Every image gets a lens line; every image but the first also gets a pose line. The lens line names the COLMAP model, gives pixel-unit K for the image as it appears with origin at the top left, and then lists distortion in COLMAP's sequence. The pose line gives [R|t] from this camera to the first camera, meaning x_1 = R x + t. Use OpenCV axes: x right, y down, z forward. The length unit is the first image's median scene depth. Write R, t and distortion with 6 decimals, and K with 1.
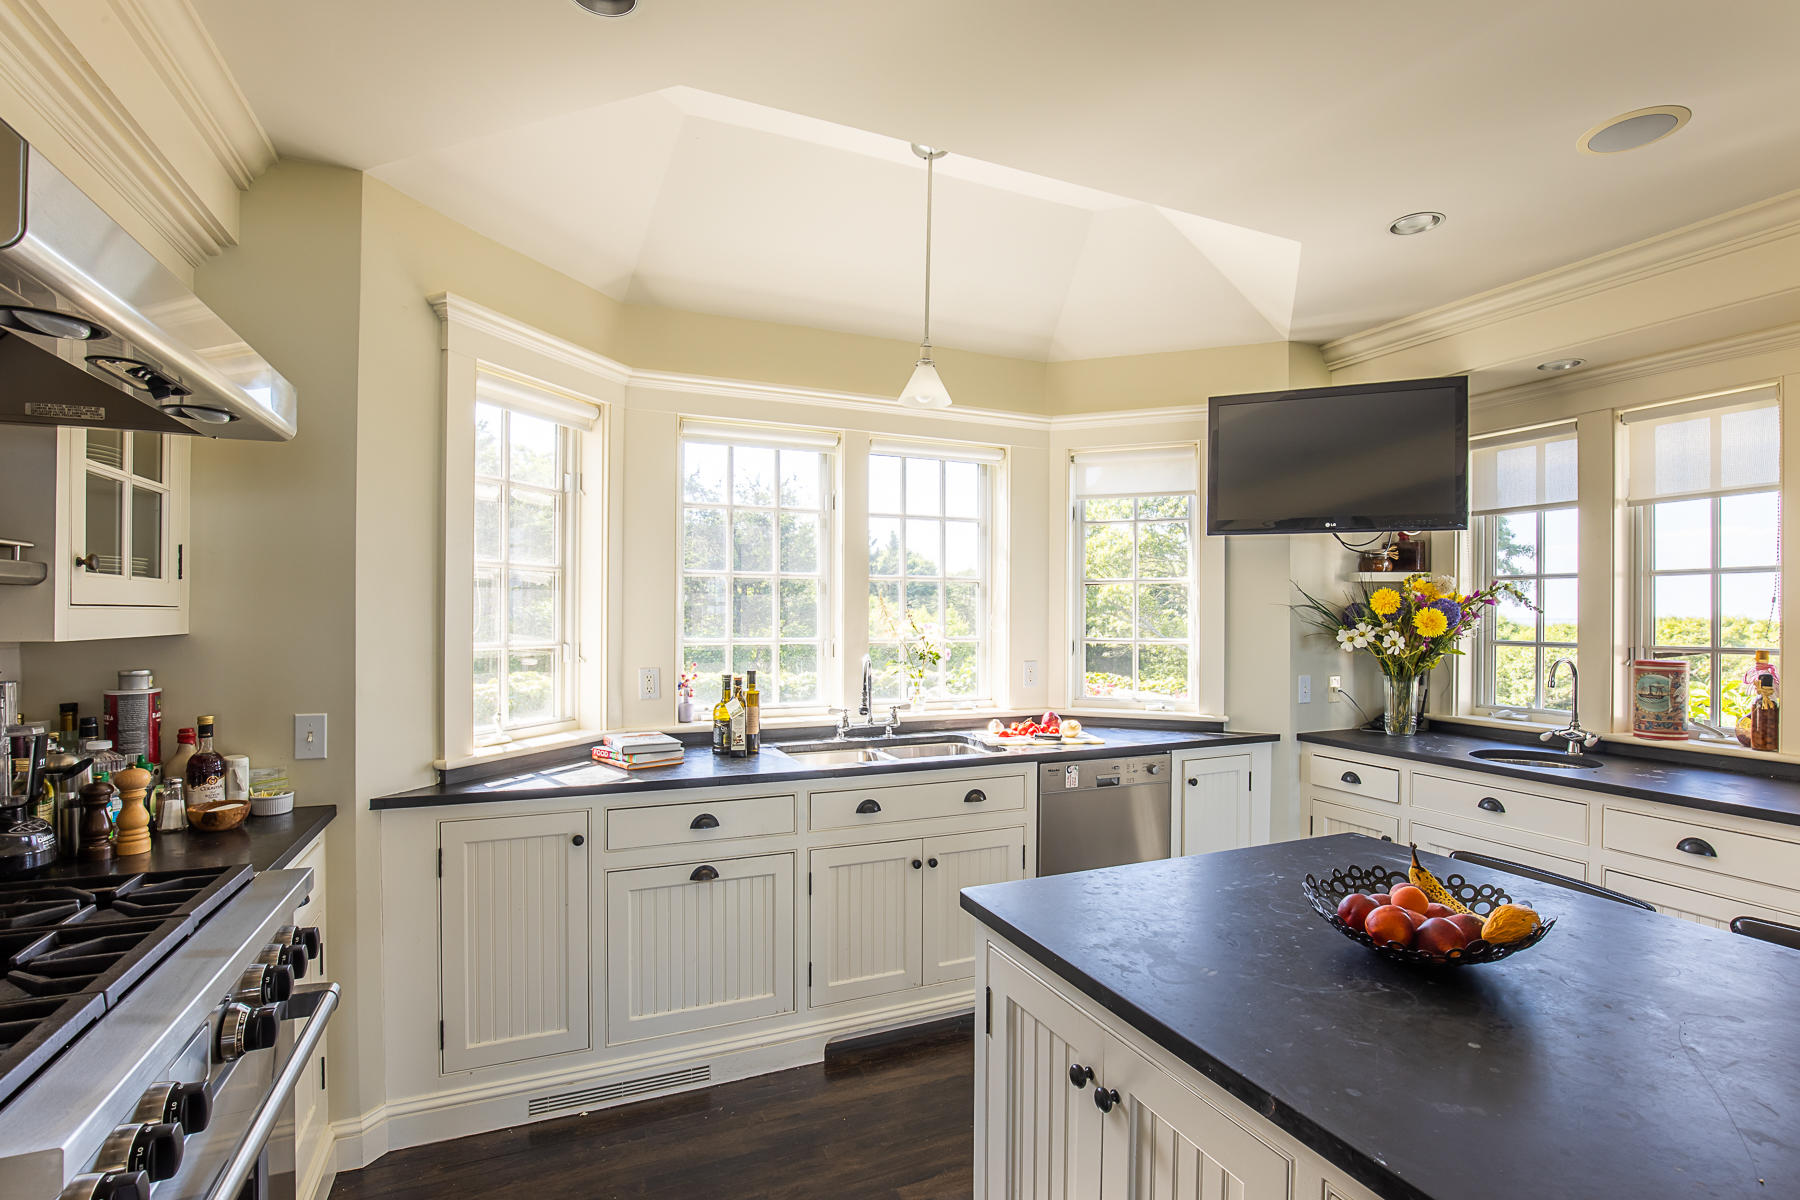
lens RADIAL K [[831.8, 0, 899.6], [0, 831.8, 609.4], [0, 0, 1]] dist [-0.000557, 0.000131]
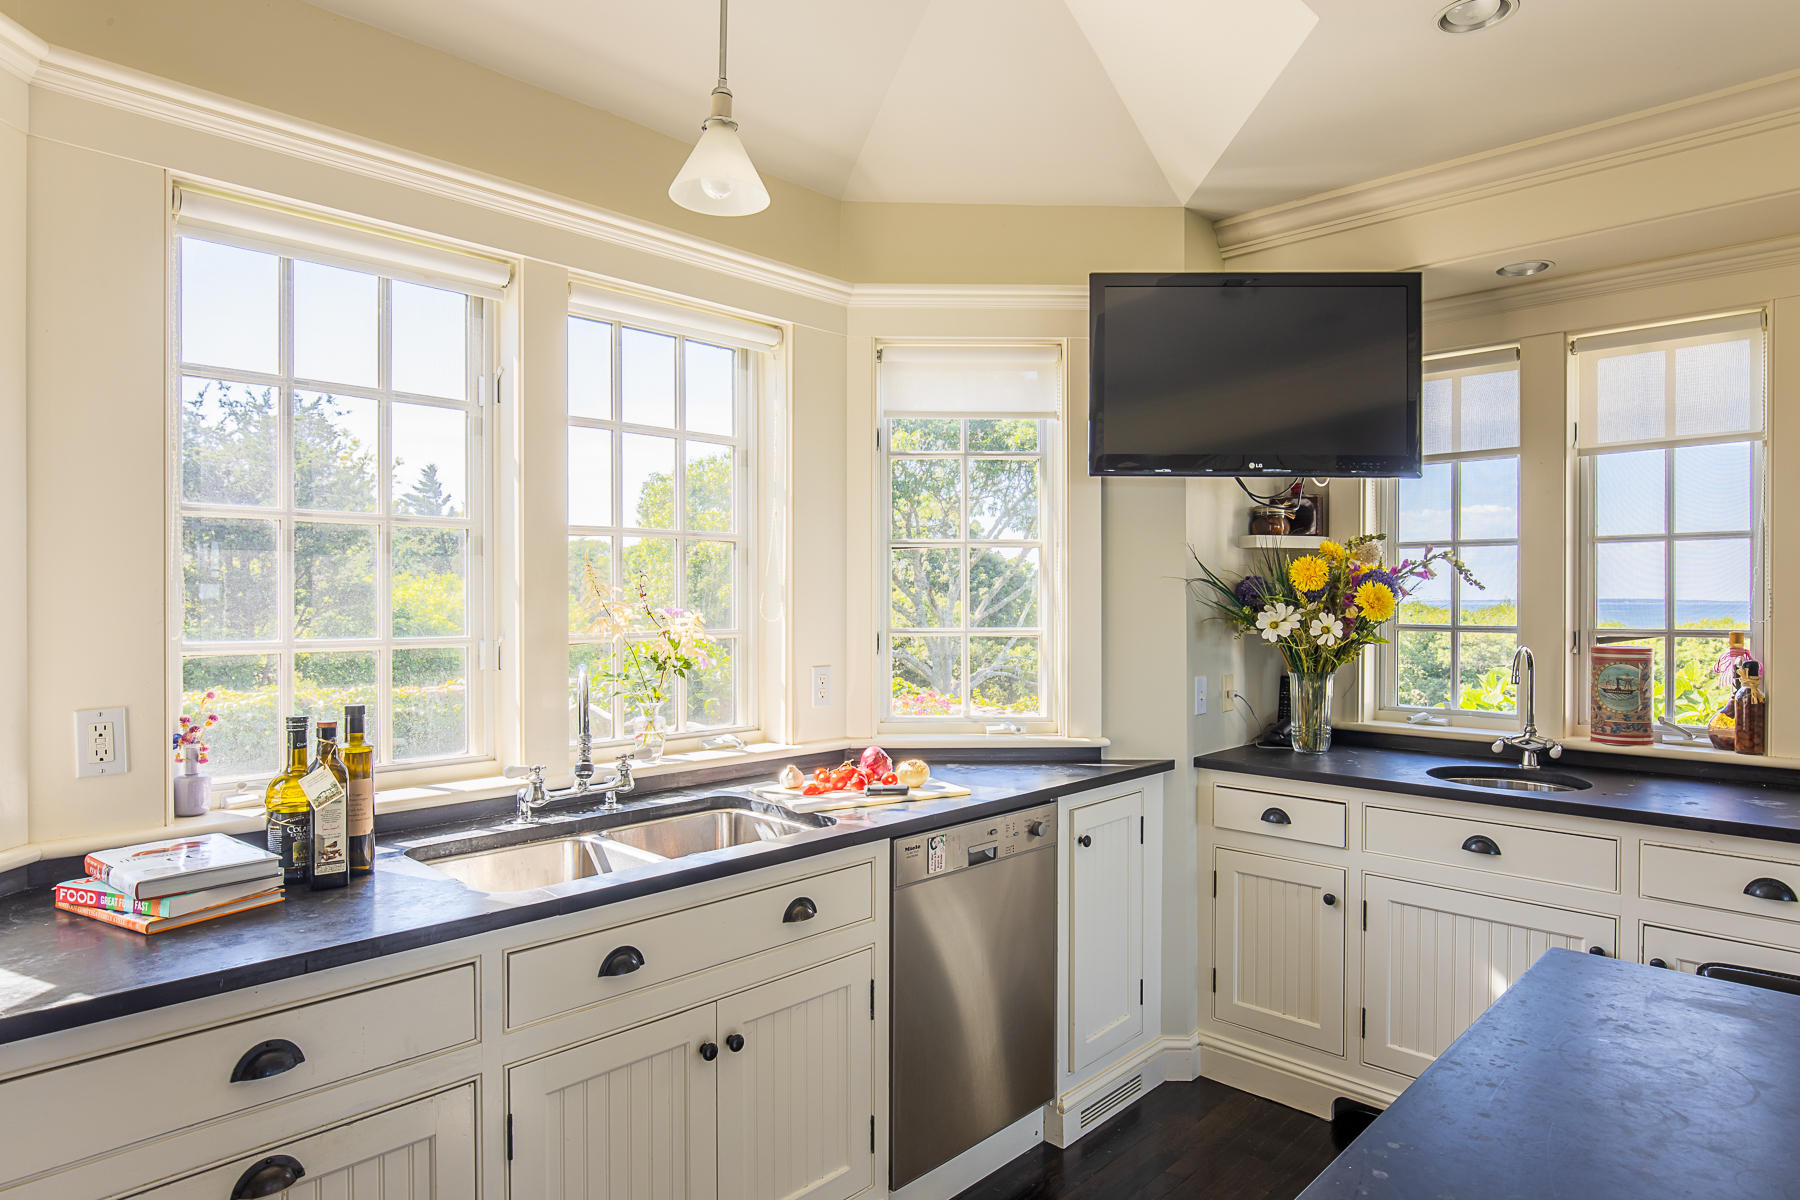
lens RADIAL K [[1036.7, 0, 897.2], [0, 1036.7, 601.0], [0, 0, 1]] dist [-0.001266, 0.001742]
pose [[0.926950, -0.004973, 0.375152, -0.102651], [0.001332, 0.999949, 0.009963, 0.005287], [-0.375182, -0.008735, 0.926910, 0.288937]]
